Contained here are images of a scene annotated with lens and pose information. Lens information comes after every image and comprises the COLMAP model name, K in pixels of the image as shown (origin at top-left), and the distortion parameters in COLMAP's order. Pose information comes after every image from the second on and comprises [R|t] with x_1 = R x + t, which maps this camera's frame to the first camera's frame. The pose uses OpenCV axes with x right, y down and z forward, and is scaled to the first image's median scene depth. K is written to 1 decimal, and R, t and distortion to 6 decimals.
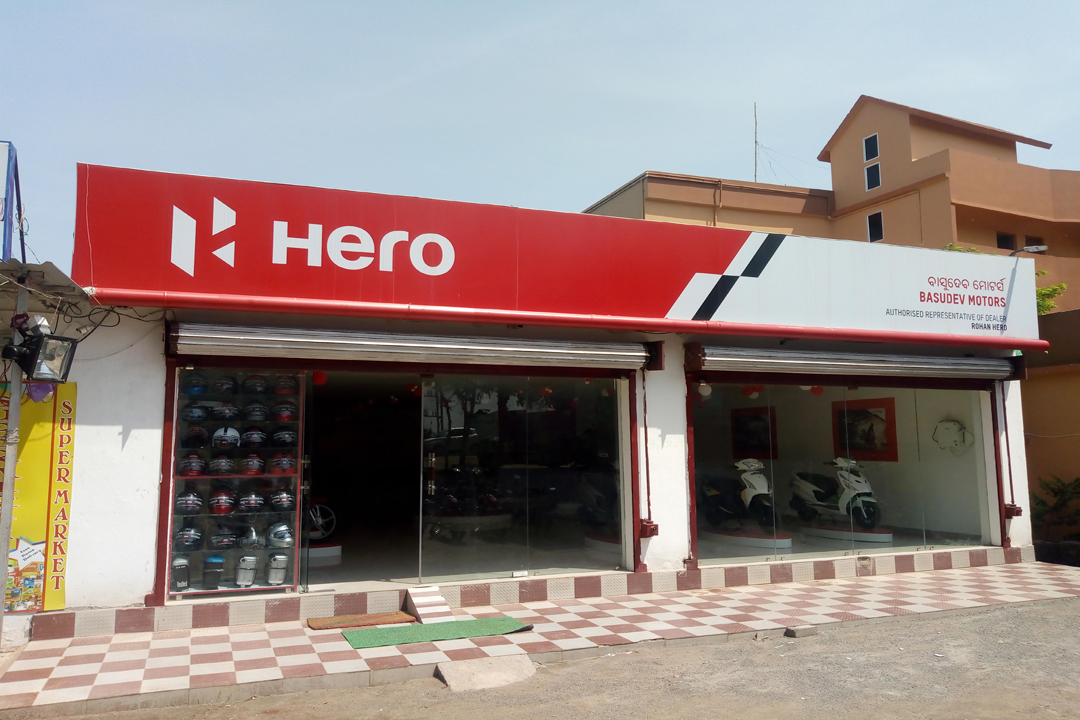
lens RADIAL K [[795.3, 0, 537.4], [0, 795.3, 350.8], [0, 0, 1]] dist [0.047459, -0.101545]
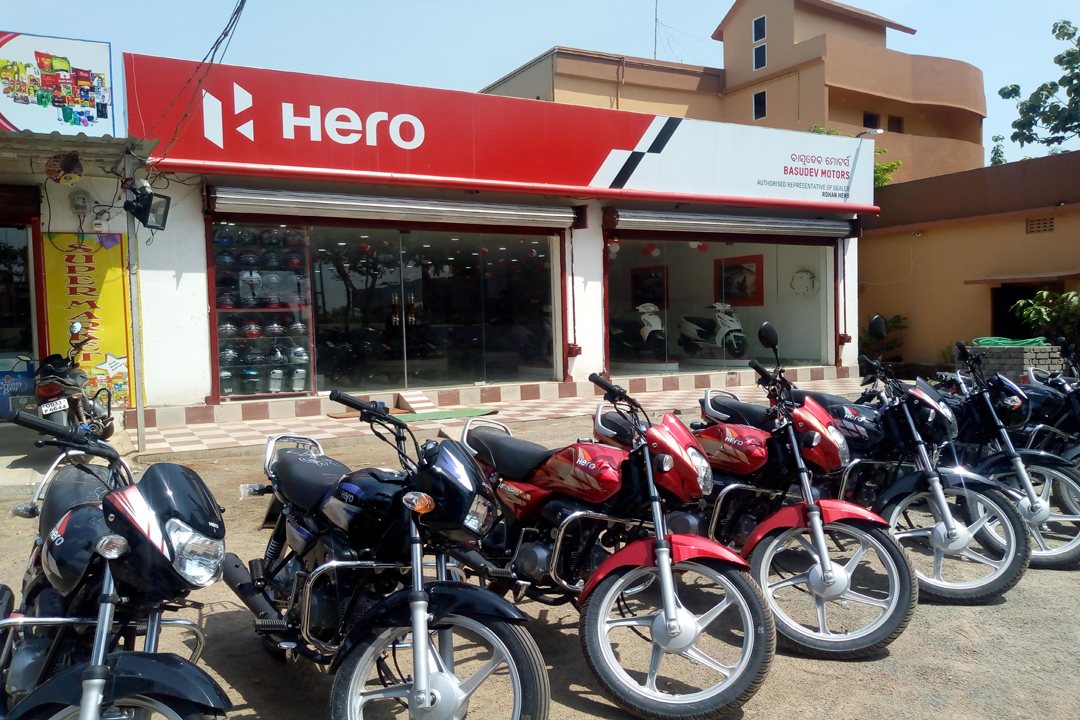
lens RADIAL K [[795.3, 0, 537.4], [0, 795.3, 350.8], [0, 0, 1]] dist [0.047459, -0.101545]
pose [[0.991430, -0.020092, 0.129086, -0.084279], [-0.000532, 0.987473, 0.157786, 0.016523], [-0.130639, -0.156503, 0.979000, -0.255859]]
